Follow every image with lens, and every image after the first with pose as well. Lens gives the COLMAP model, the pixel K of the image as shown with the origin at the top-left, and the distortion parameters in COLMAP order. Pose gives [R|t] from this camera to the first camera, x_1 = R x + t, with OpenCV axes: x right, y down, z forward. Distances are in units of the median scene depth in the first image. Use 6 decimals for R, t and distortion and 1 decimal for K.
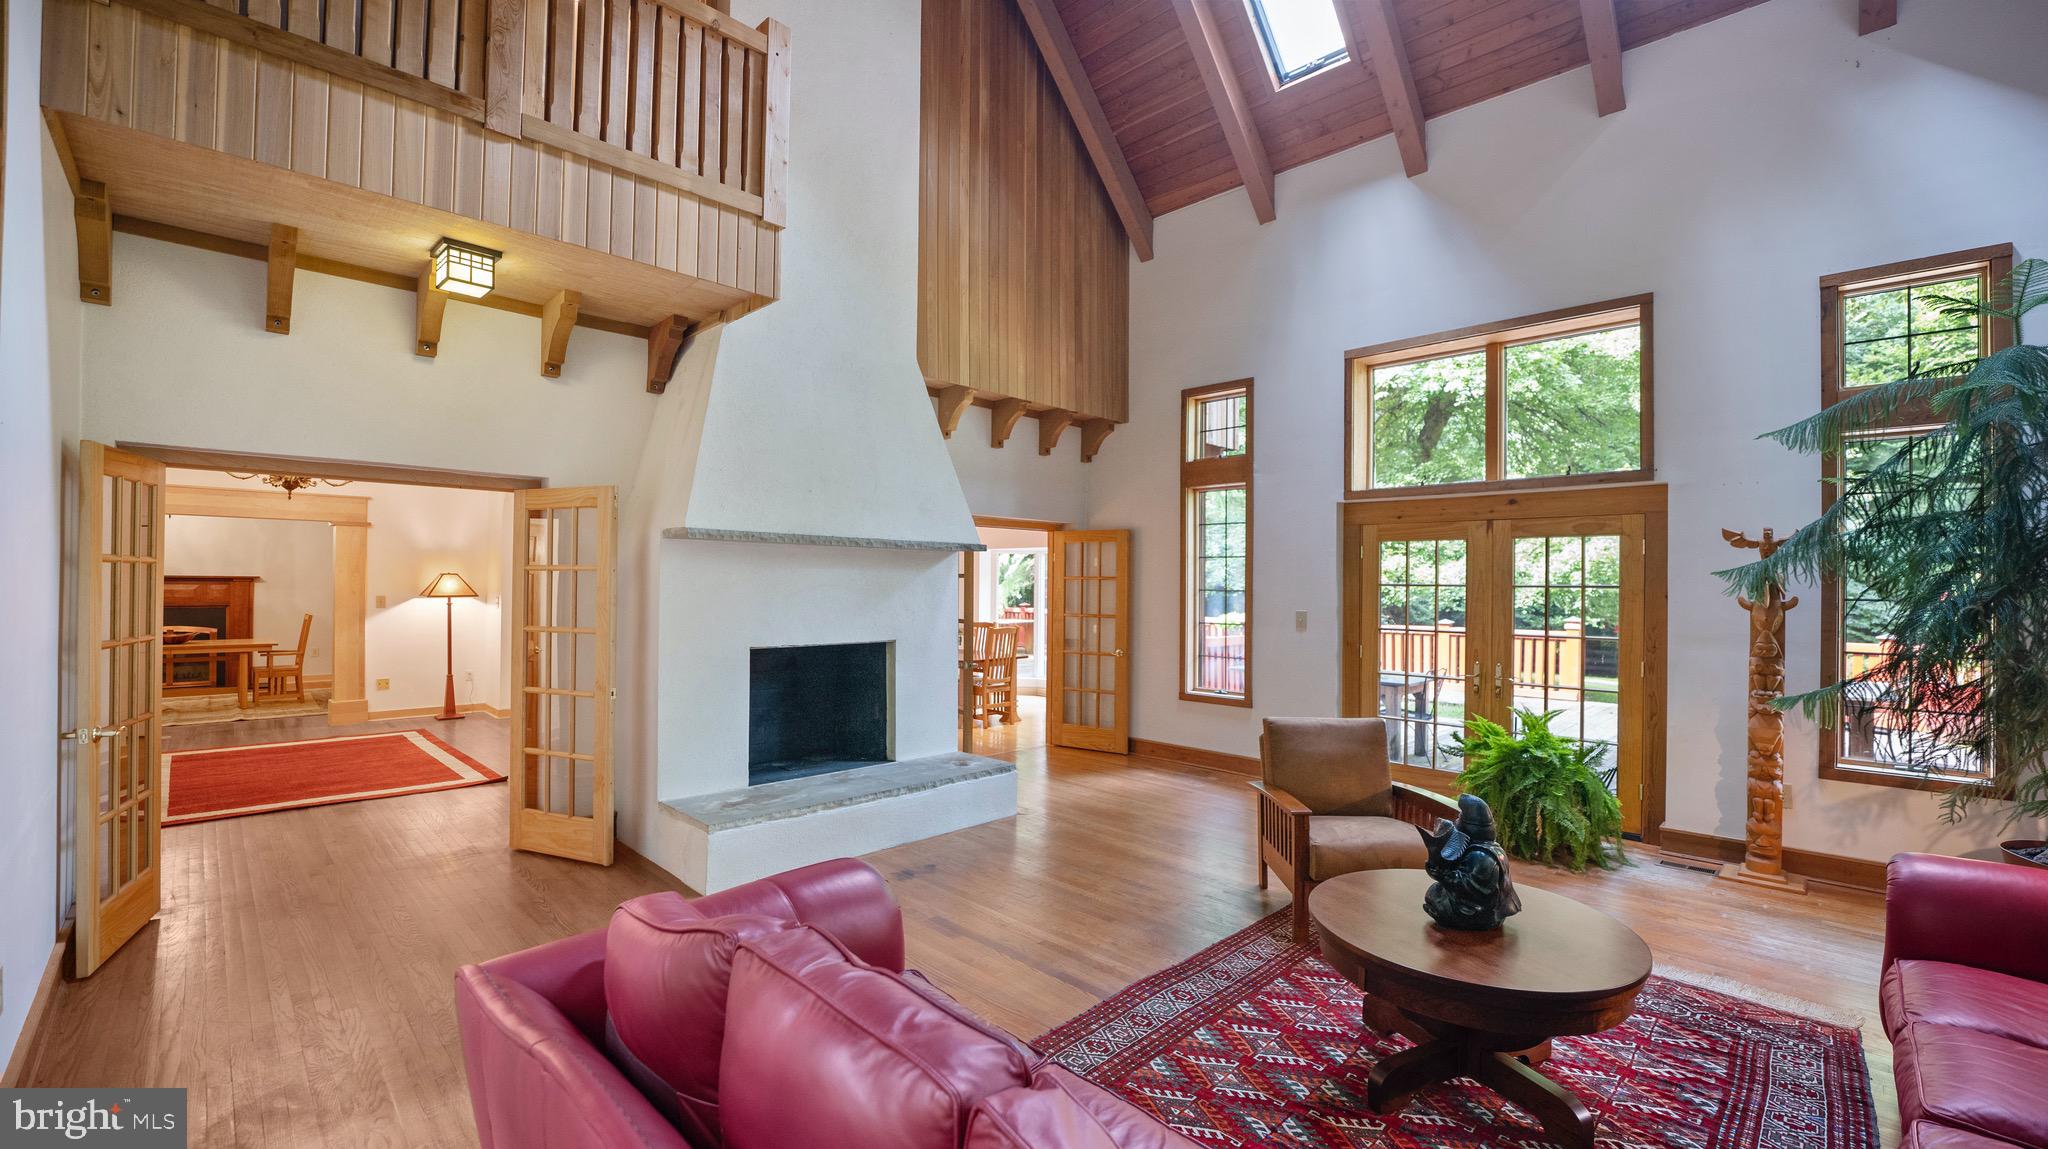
lens RADIAL K [[837.8, 0, 1024.1], [0, 837.8, 576.1], [0, 0, 1]] dist [-0.027074, 0.001788]
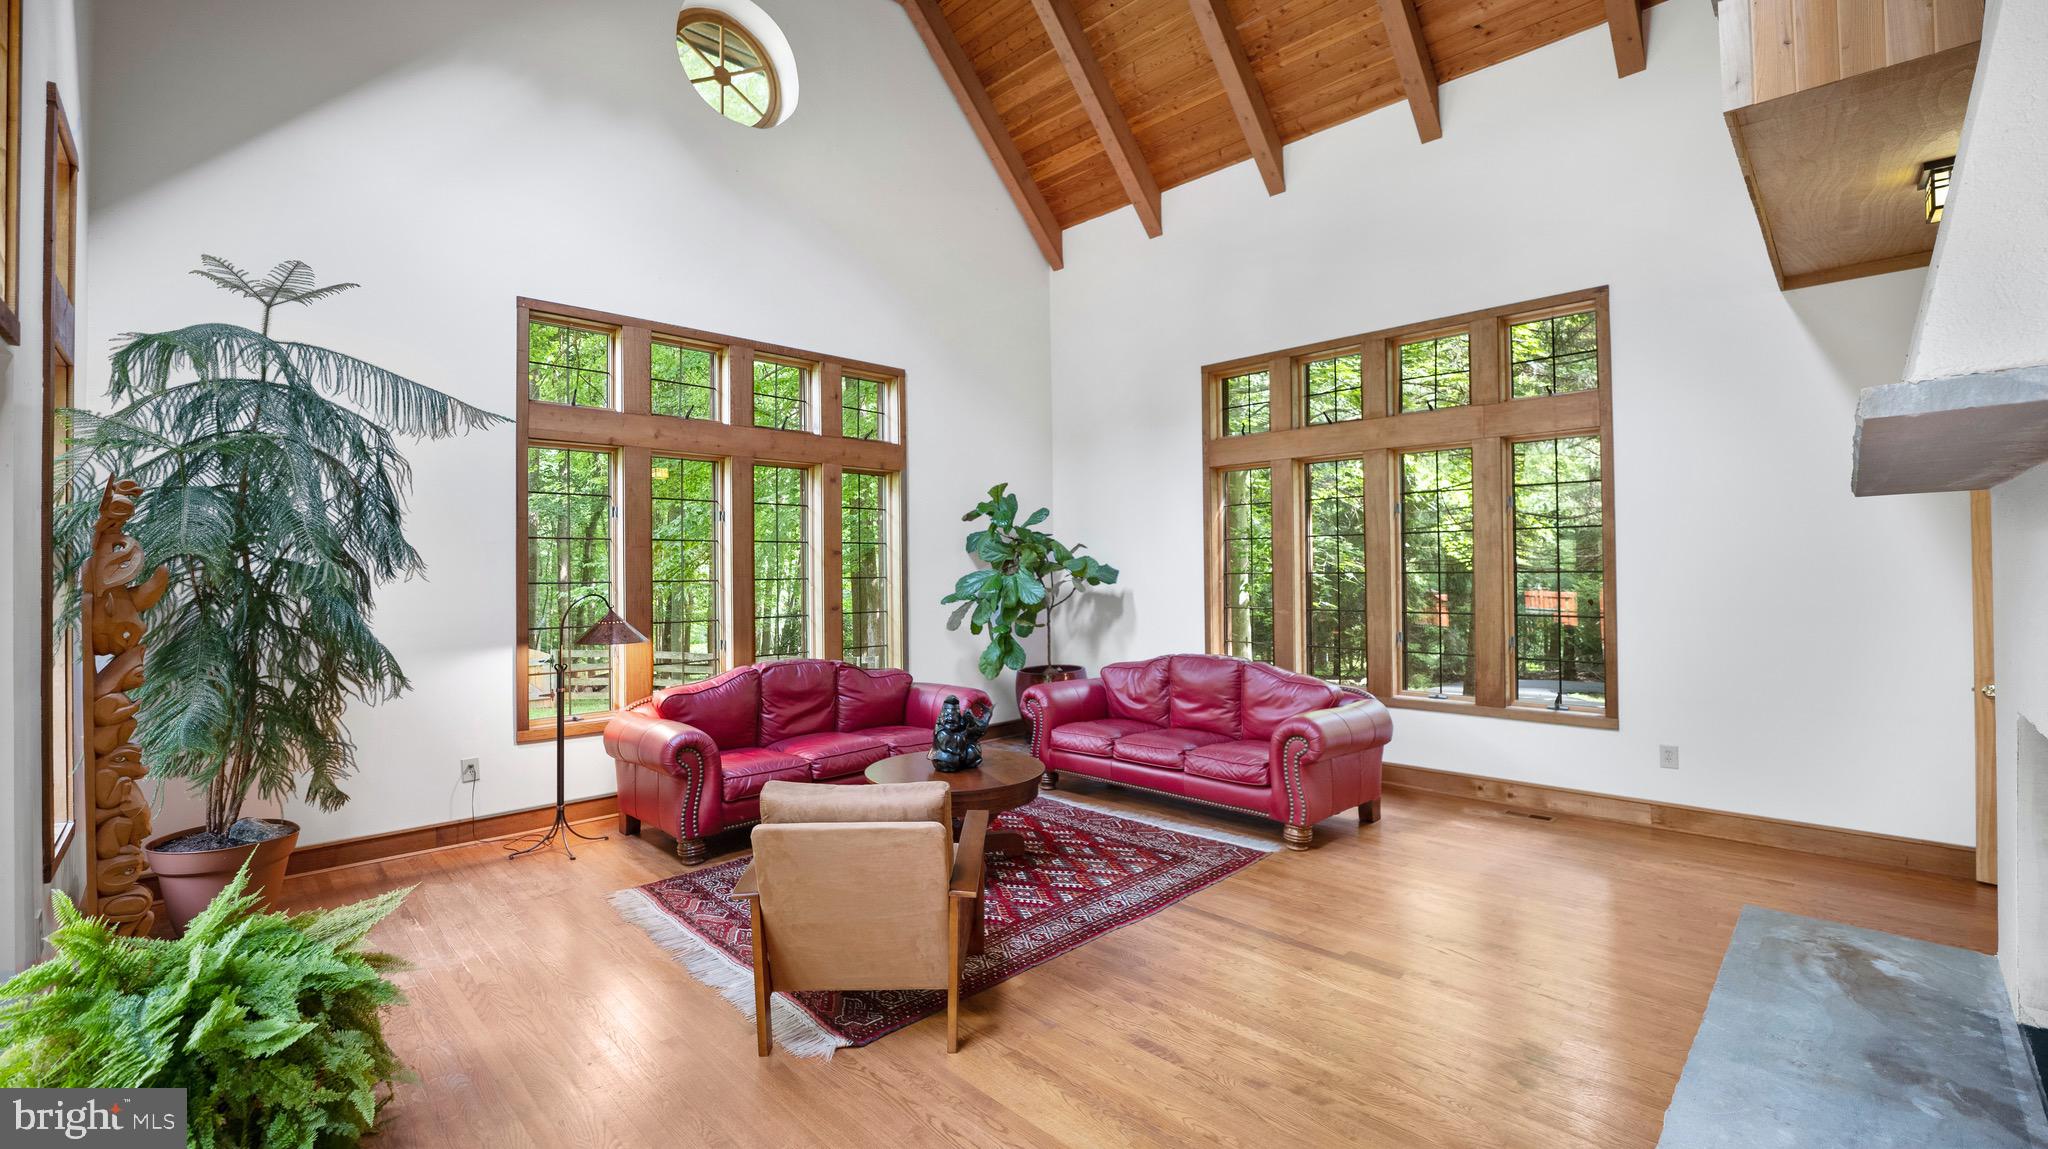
lens RADIAL K [[837.8, 0, 1028.5], [0, 837.8, 566.9], [0, 0, 1]] dist [-0.027074, 0.001788]
pose [[-0.999975, 0.002365, 0.006624, 0.292231], [0.002317, 0.999971, -0.007294, 0.013732], [-0.006641, -0.007279, -0.999951, 2.118608]]
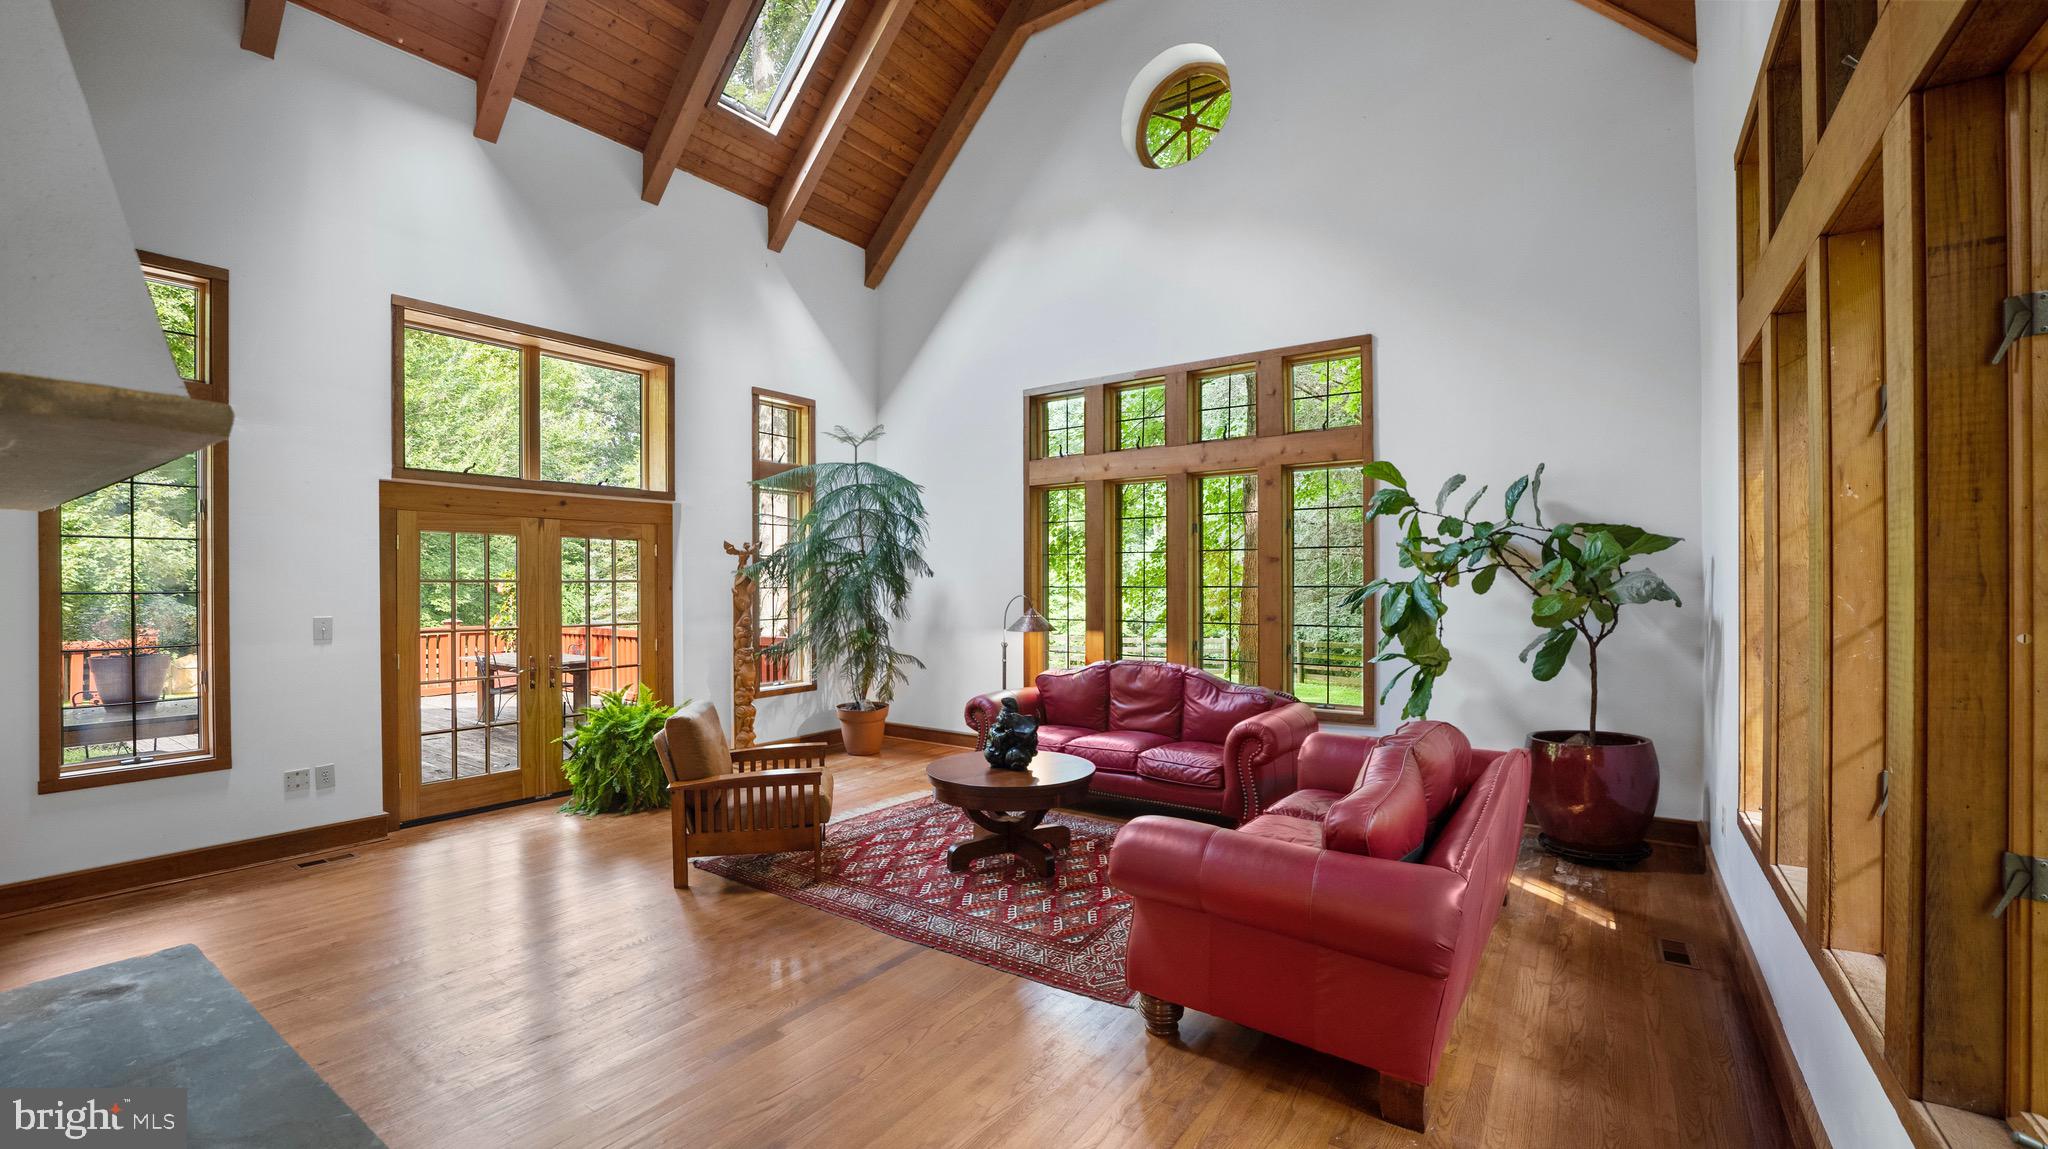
lens RADIAL K [[837.8, 0, 1021.1], [0, 837.8, 583.4], [0, 0, 1]] dist [-0.027074, 0.001788]
pose [[-0.178867, -0.005751, 0.983856, -0.962771], [-0.002366, 0.999983, 0.005415, 0.011771], [-0.983870, -0.001359, -0.178877, 1.014630]]
